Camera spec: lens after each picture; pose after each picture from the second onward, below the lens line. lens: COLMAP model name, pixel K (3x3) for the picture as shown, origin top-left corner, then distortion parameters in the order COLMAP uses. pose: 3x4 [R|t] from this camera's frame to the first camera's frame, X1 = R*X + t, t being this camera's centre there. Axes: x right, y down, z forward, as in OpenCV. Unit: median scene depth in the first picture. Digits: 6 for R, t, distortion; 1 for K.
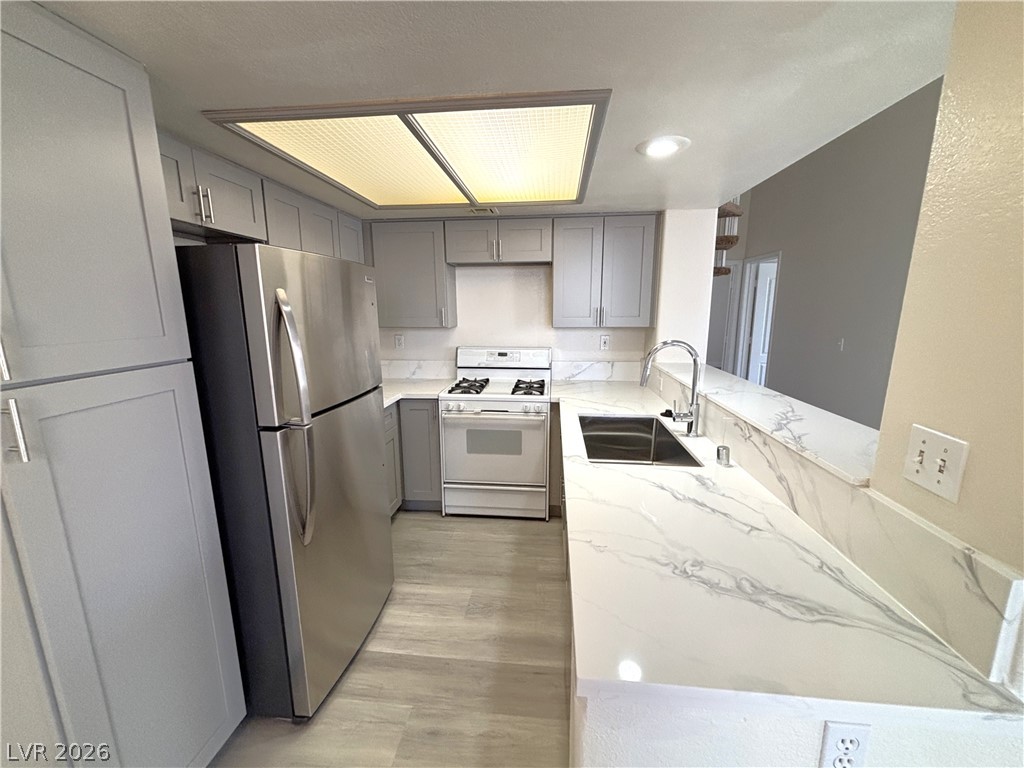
lens RADIAL K [[410.7, 0, 513.1], [0, 410.7, 385.5], [0, 0, 1]] dist [0.000573, 0.000710]
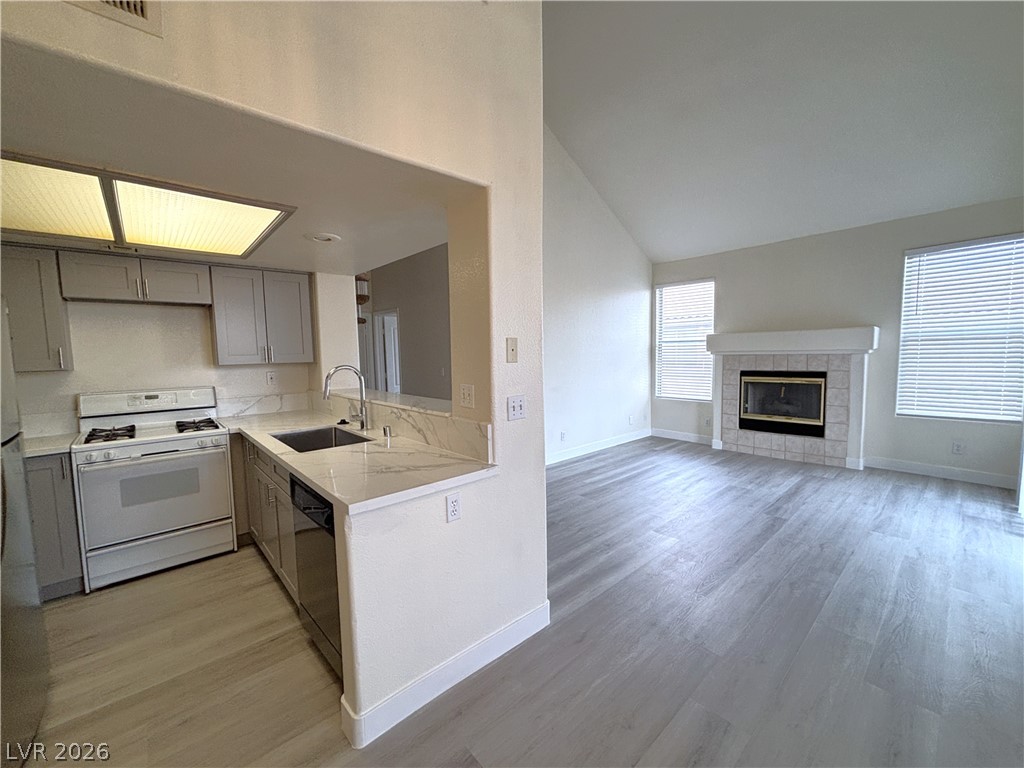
lens RADIAL K [[409.7, 0, 513.2], [0, 409.7, 384.4], [0, 0, 1]] dist [0.002451, -0.000562]
pose [[0.672738, -0.070254, 0.736538, -0.185218], [0.155603, 0.986652, -0.048014, 0.079554], [-0.723334, 0.146908, 0.674690, -0.264506]]
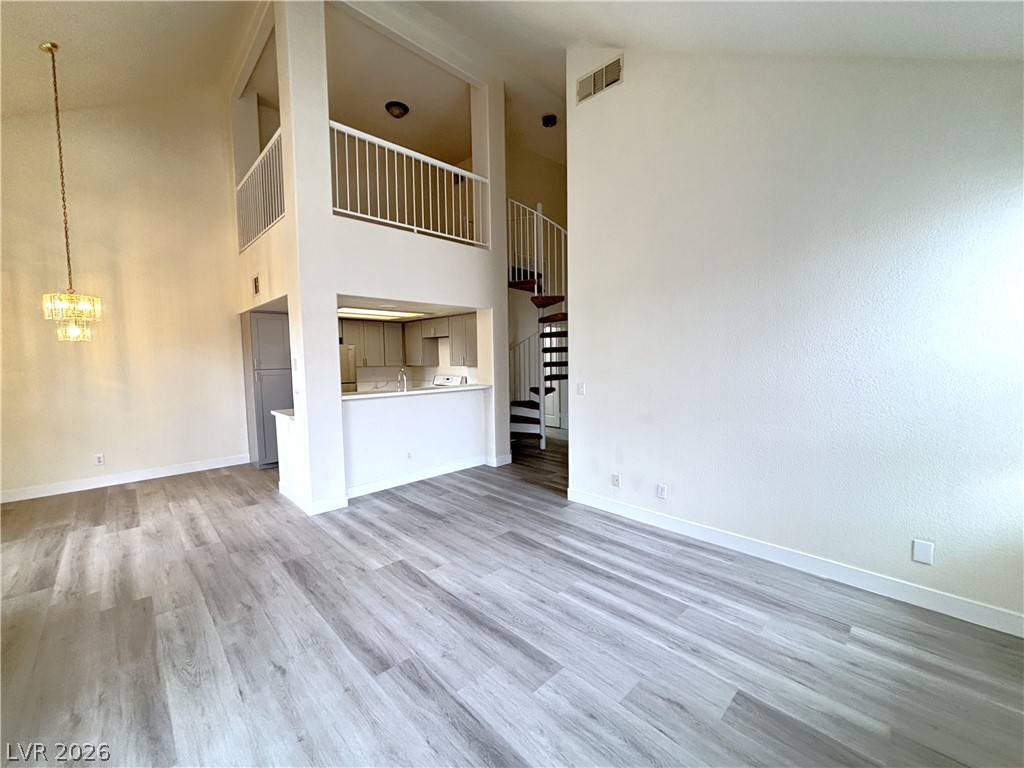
lens RADIAL K [[413.6, 0, 512.0], [0, 413.6, 384.0], [0, 0, 1]] dist [0.002702, 0.000030]
pose [[0.762252, 0.034895, -0.646339, 1.839517], [-0.111970, 0.990601, -0.078570, 0.086482], [0.637522, 0.132261, 0.758994, -0.419191]]
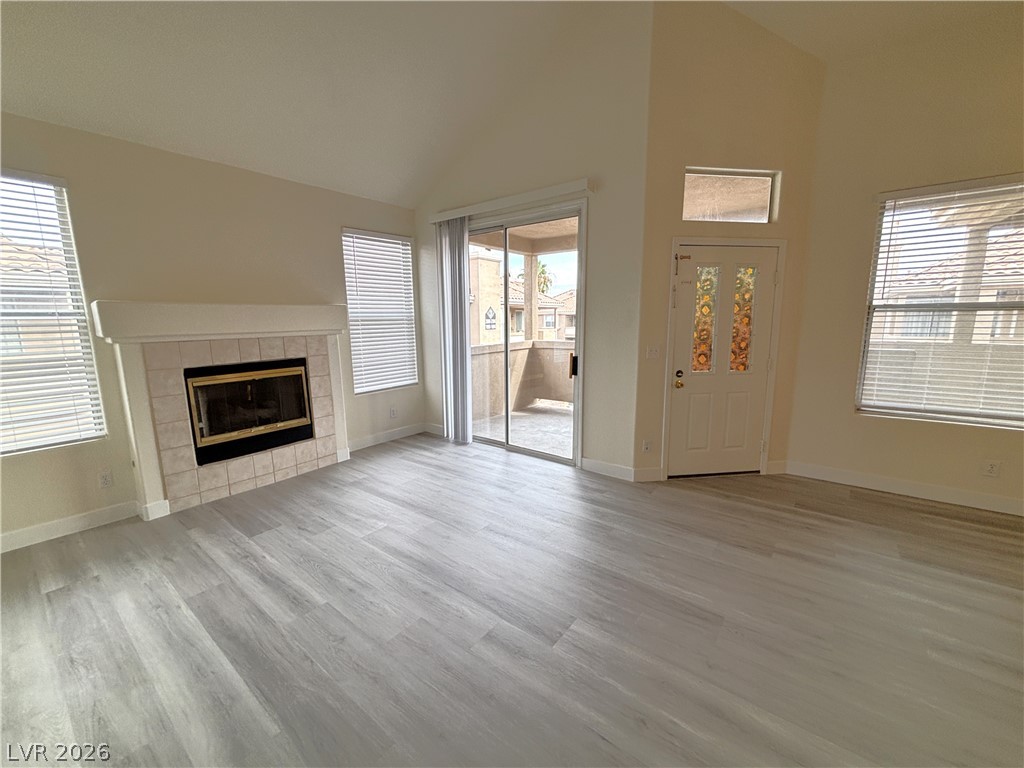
lens RADIAL K [[410.7, 0, 513.1], [0, 410.7, 385.5], [0, 0, 1]] dist [0.000573, 0.000710]
pose [[-0.847691, -0.071924, 0.525591, 0.647500], [0.113309, 0.943354, 0.311839, -0.120534], [-0.518247, 0.323897, -0.791524, 0.723996]]
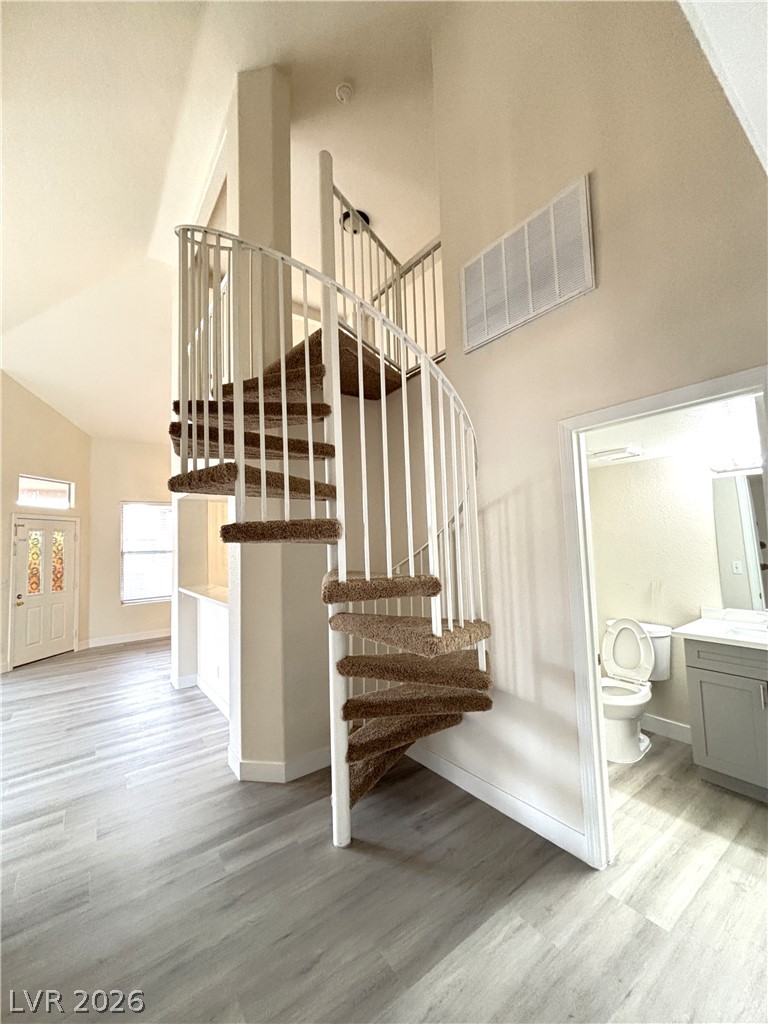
lens RADIAL K [[413.6, 0, 382.2], [0, 413.6, 513.8], [0, 0, 1]] dist [0.002702, 0.000030]
pose [[-0.747122, -0.017888, -0.664446, 0.917725], [-0.088637, 0.993391, 0.072922, -0.412957], [0.658751, 0.113376, -0.743770, 2.100358]]
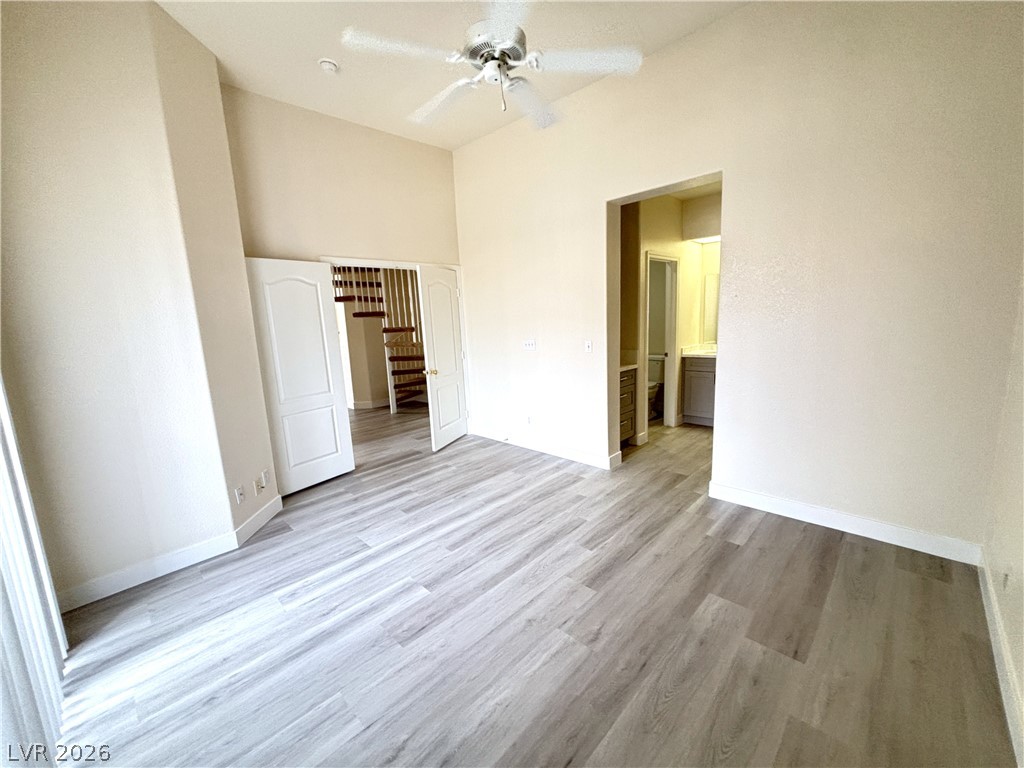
lens RADIAL K [[409.7, 0, 513.2], [0, 409.7, 384.4], [0, 0, 1]] dist [0.002451, -0.000562]
pose [[-0.620752, 0.166877, -0.766041, 1.833489], [-0.100527, 0.952077, 0.288865, -0.670485], [0.777535, 0.256322, -0.574228, 3.432090]]
